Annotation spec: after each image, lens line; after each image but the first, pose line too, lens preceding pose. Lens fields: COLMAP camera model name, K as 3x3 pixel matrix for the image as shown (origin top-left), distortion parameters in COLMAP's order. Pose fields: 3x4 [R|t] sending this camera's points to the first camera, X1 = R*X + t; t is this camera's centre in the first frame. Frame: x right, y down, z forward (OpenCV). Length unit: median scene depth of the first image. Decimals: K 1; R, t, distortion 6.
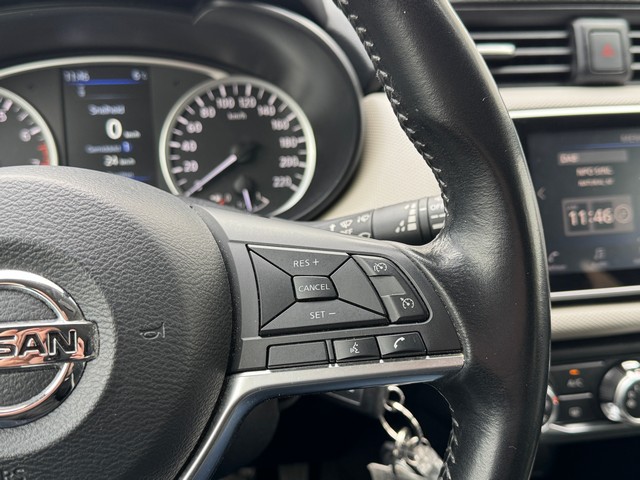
lens RADIAL K [[730.9, 0, 307.6], [0, 730.9, 239.5], [0, 0, 1]] dist [0.196992, -0.559851]
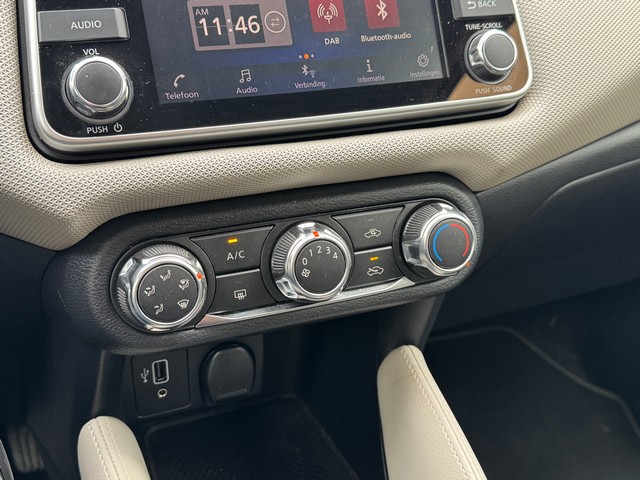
lens RADIAL K [[730.9, 0, 307.6], [0, 730.9, 239.5], [0, 0, 1]] dist [0.196992, -0.559851]
pose [[0.980165, -0.089561, 0.176792, 0.272809], [0.086130, 0.995918, 0.026998, 0.147454], [-0.178488, -0.011236, 0.983878, 0.236031]]
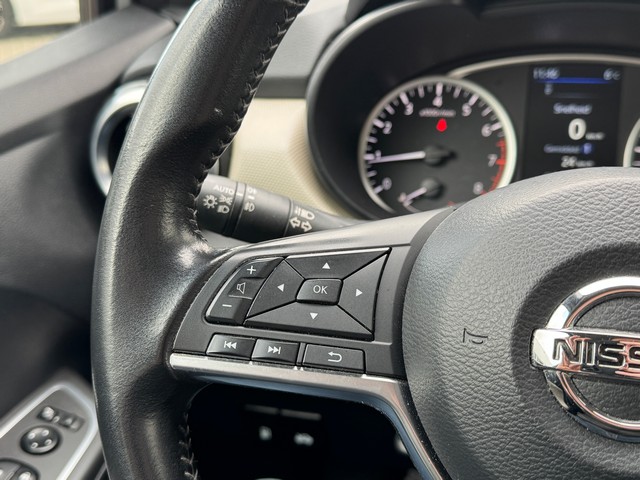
lens RADIAL K [[730.9, 0, 307.6], [0, 730.9, 239.5], [0, 0, 1]] dist [0.196992, -0.559851]
pose [[0.899812, 0.134515, -0.415022, -0.156021], [-0.128590, 0.990794, 0.042333, -0.003049], [0.416896, 0.015276, 0.908826, -0.023093]]
